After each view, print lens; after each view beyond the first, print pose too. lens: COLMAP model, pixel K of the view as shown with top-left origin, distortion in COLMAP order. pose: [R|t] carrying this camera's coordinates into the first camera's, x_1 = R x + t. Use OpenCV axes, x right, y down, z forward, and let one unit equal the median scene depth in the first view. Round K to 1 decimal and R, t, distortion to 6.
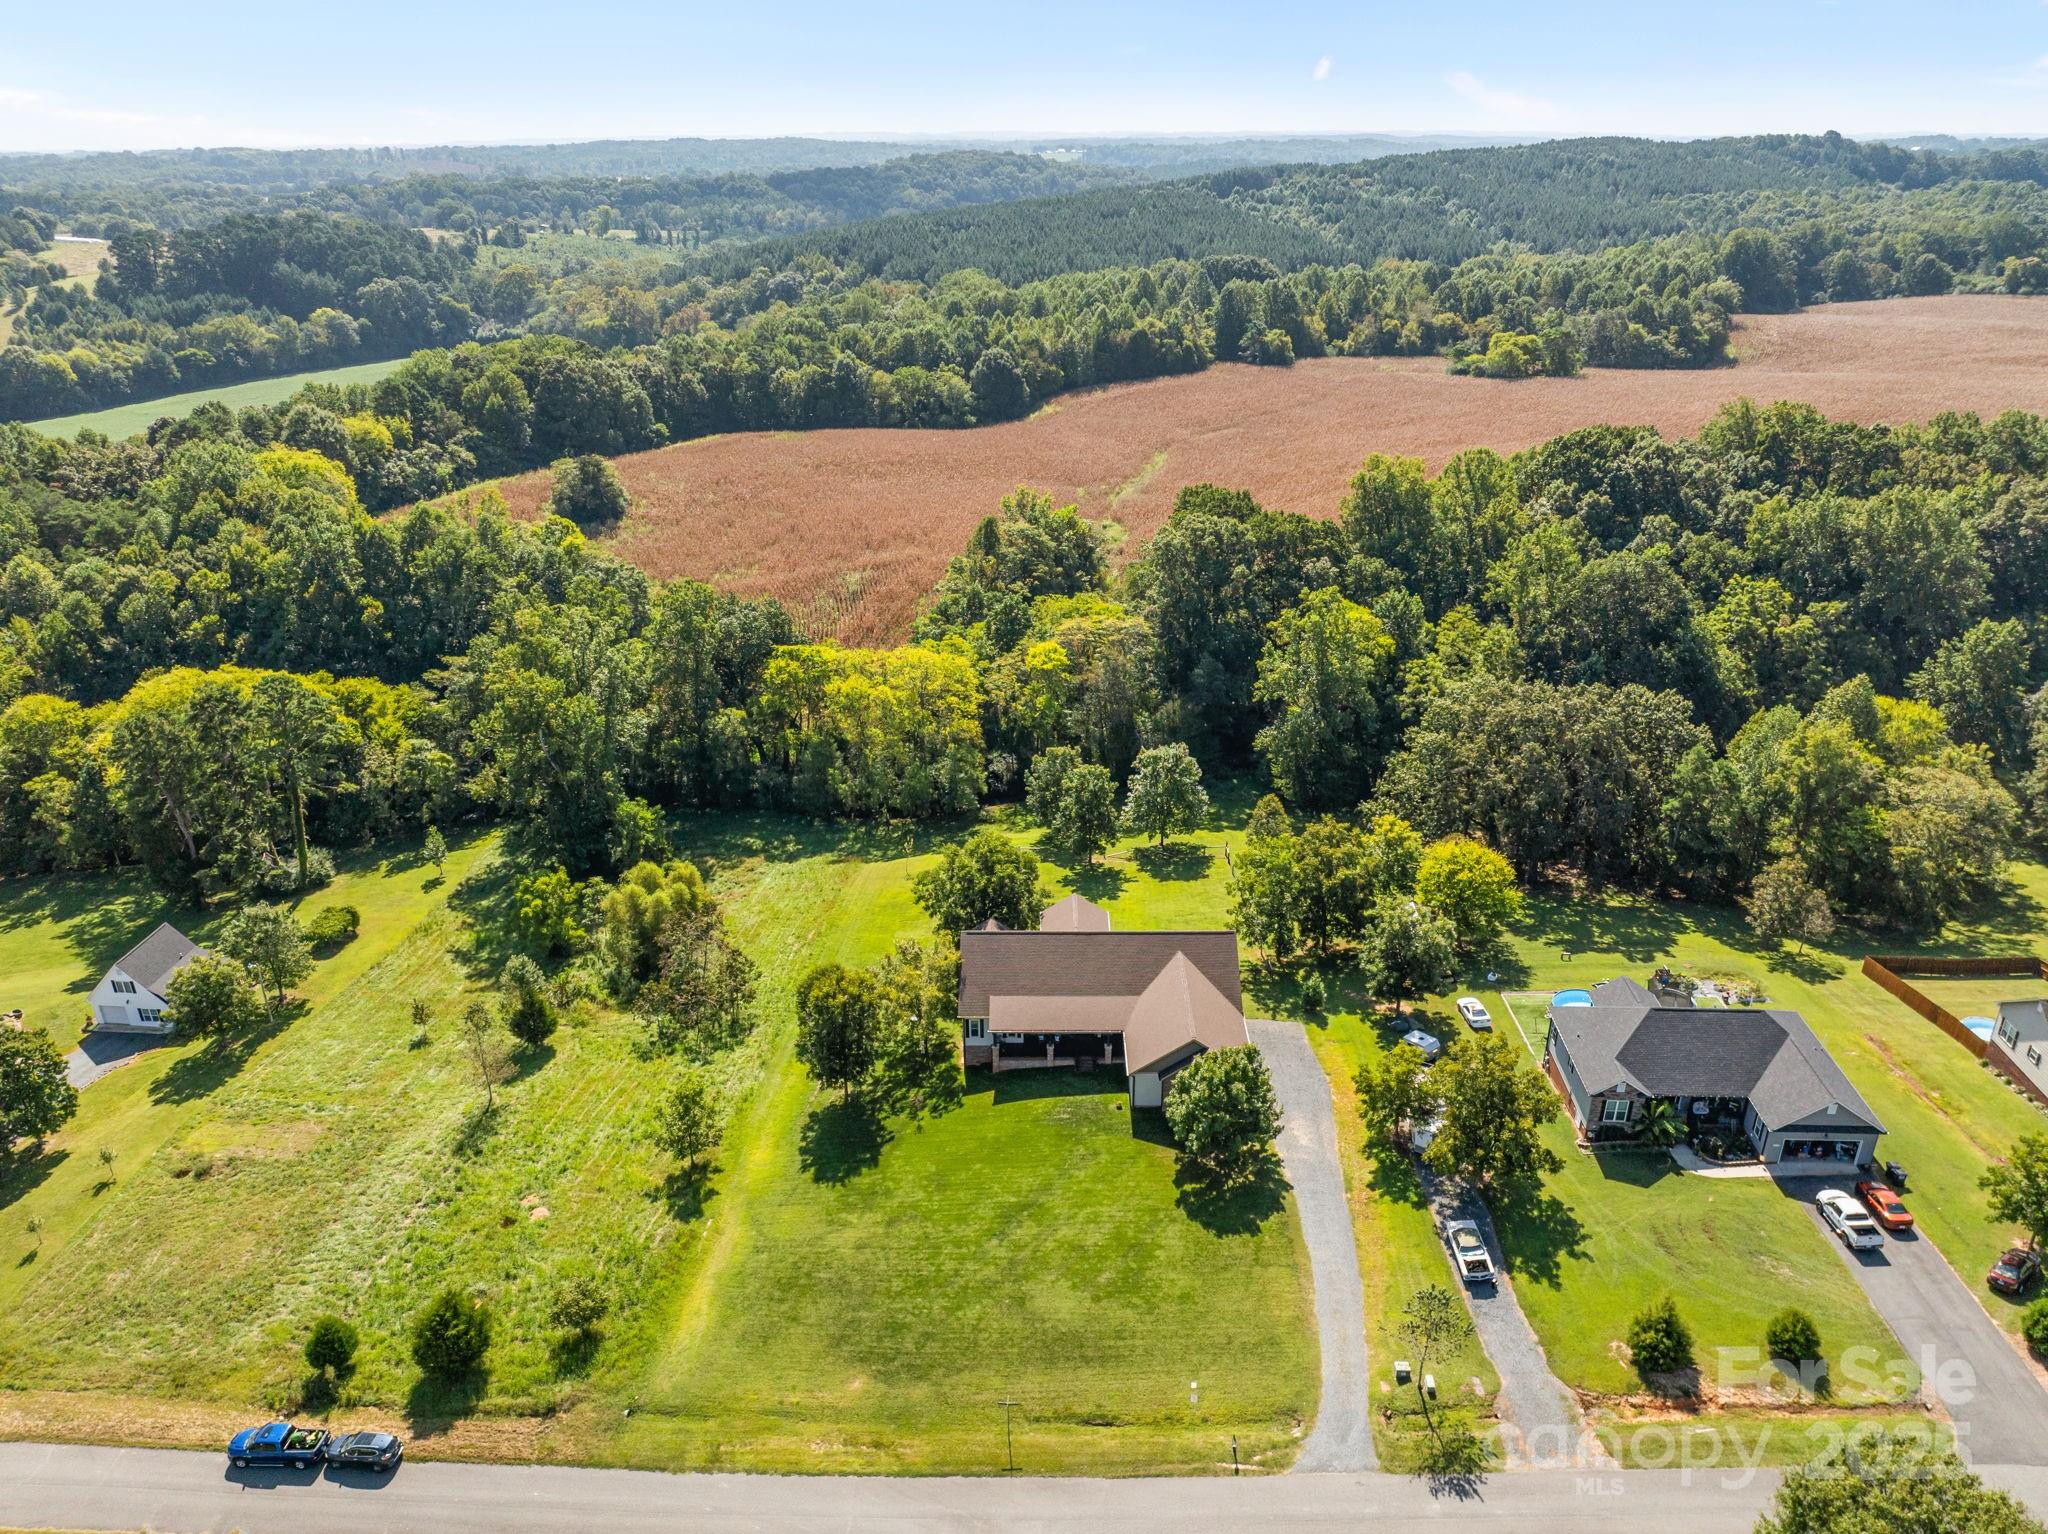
lens RADIAL K [[1520.8, 0, 1024.0], [0, 1520.8, 767.0], [0, 0, 1]] dist [-0.039252, -0.003515]
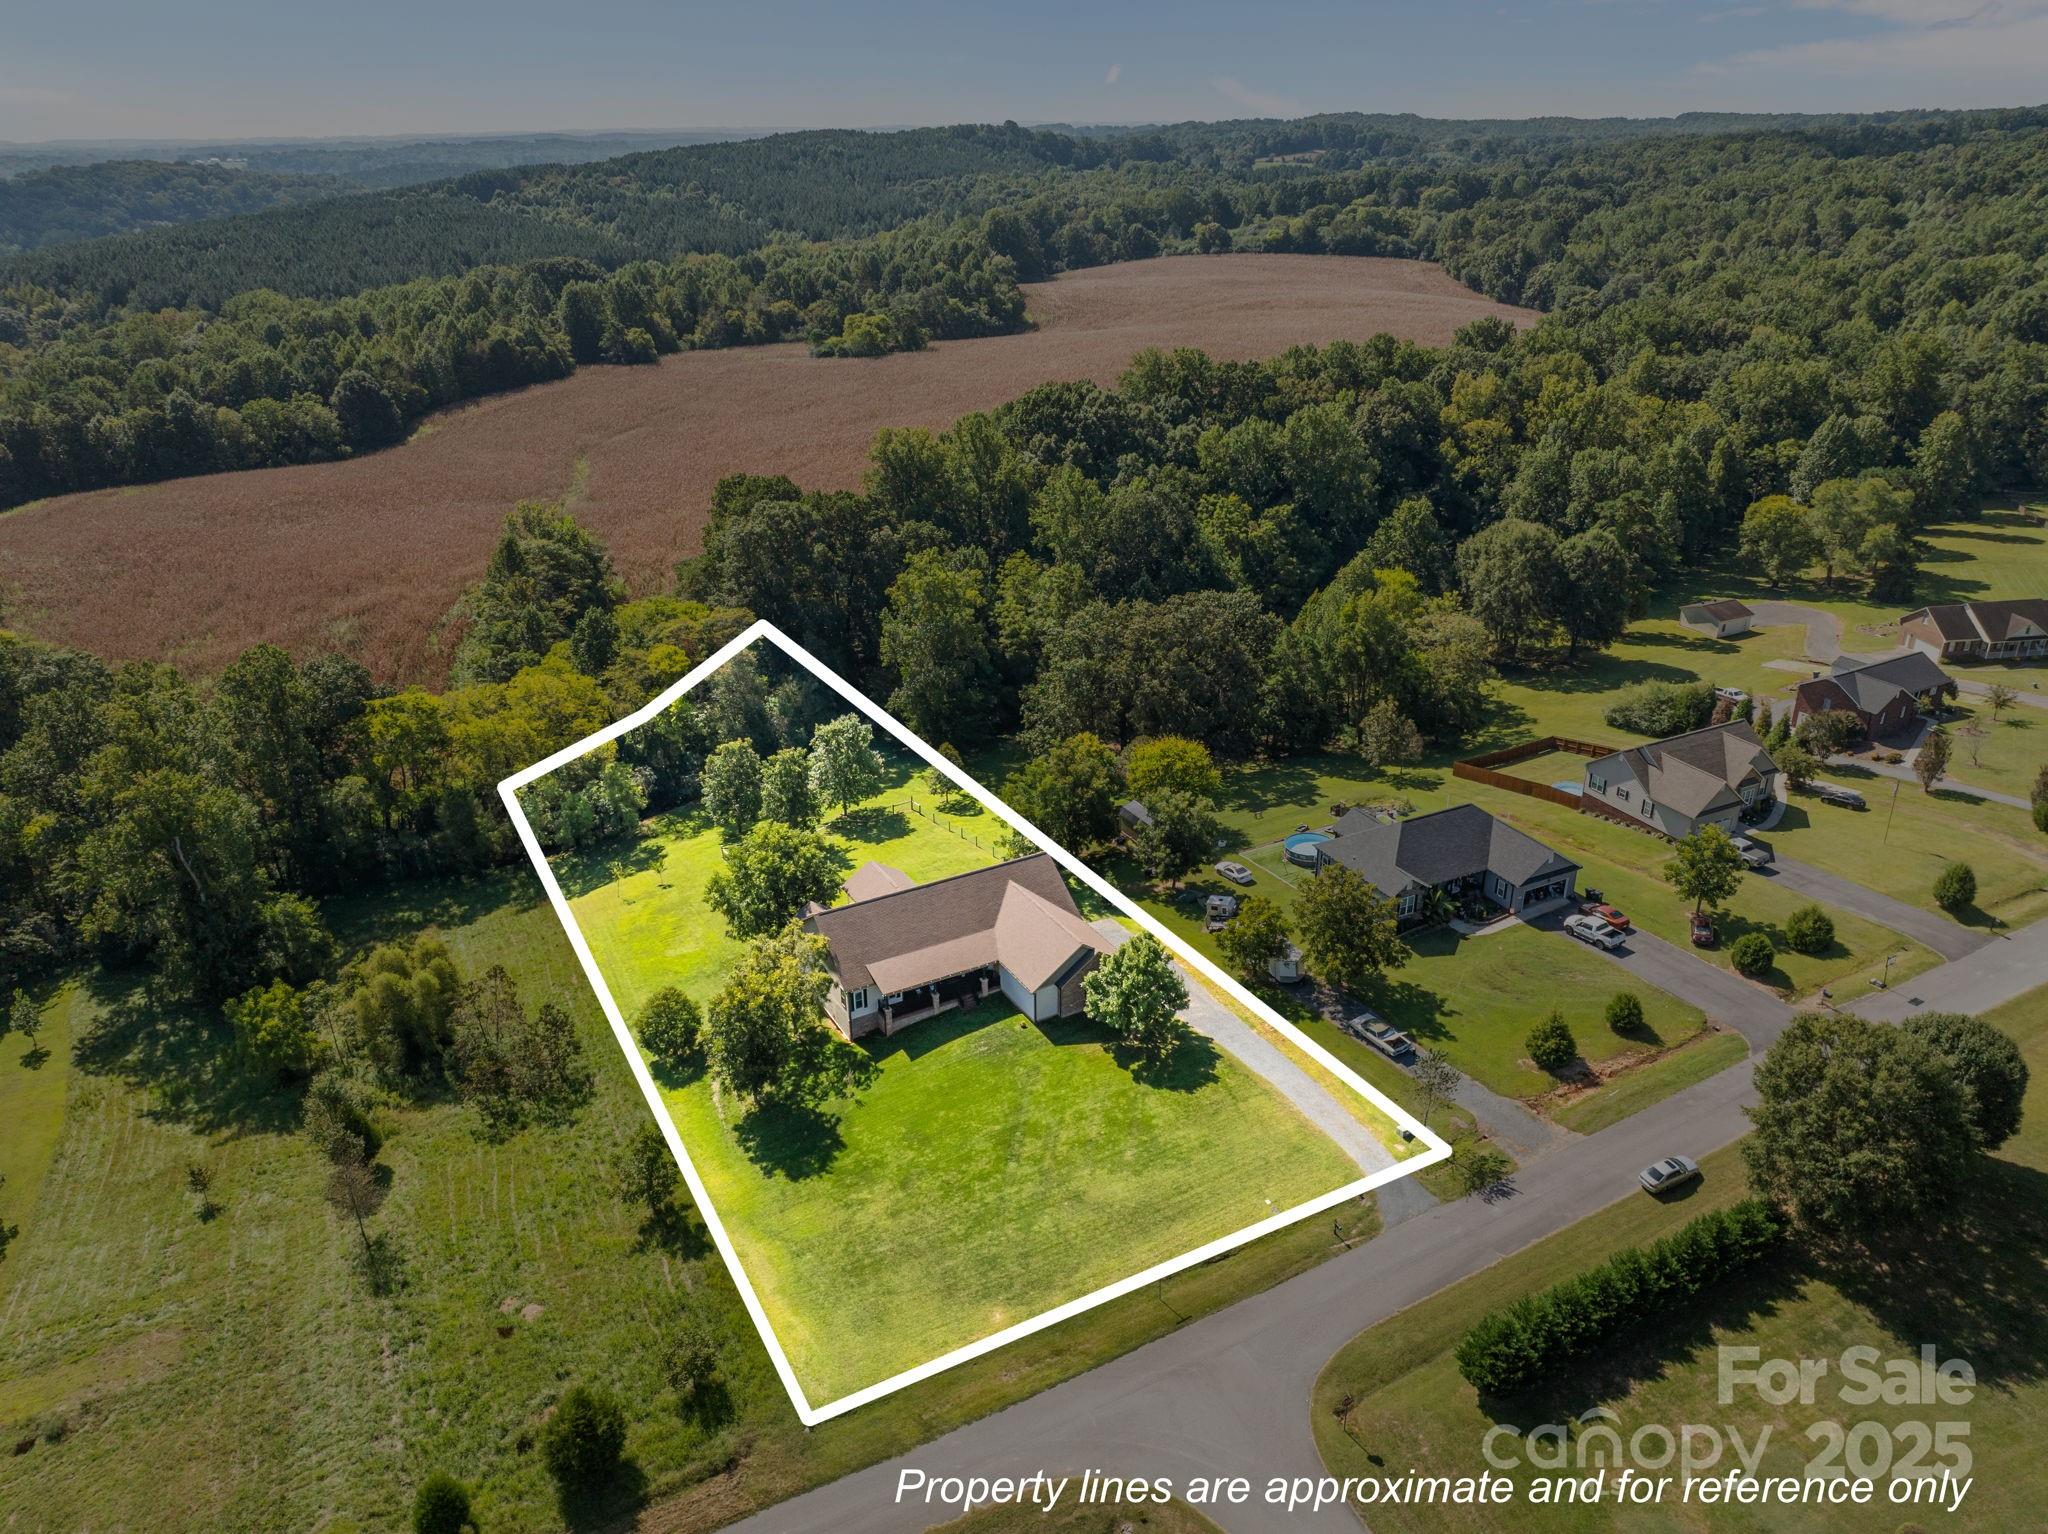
lens RADIAL K [[1535.7, 0, 1024.0], [0, 1535.7, 767.0], [0, 0, 1]] dist [-0.036798, -0.000128]
pose [[0.855470, -0.202934, 0.476434, -0.254572], [0.204351, 0.977646, 0.049495, -0.006487], [-0.475828, 0.055018, 0.877816, 0.018478]]
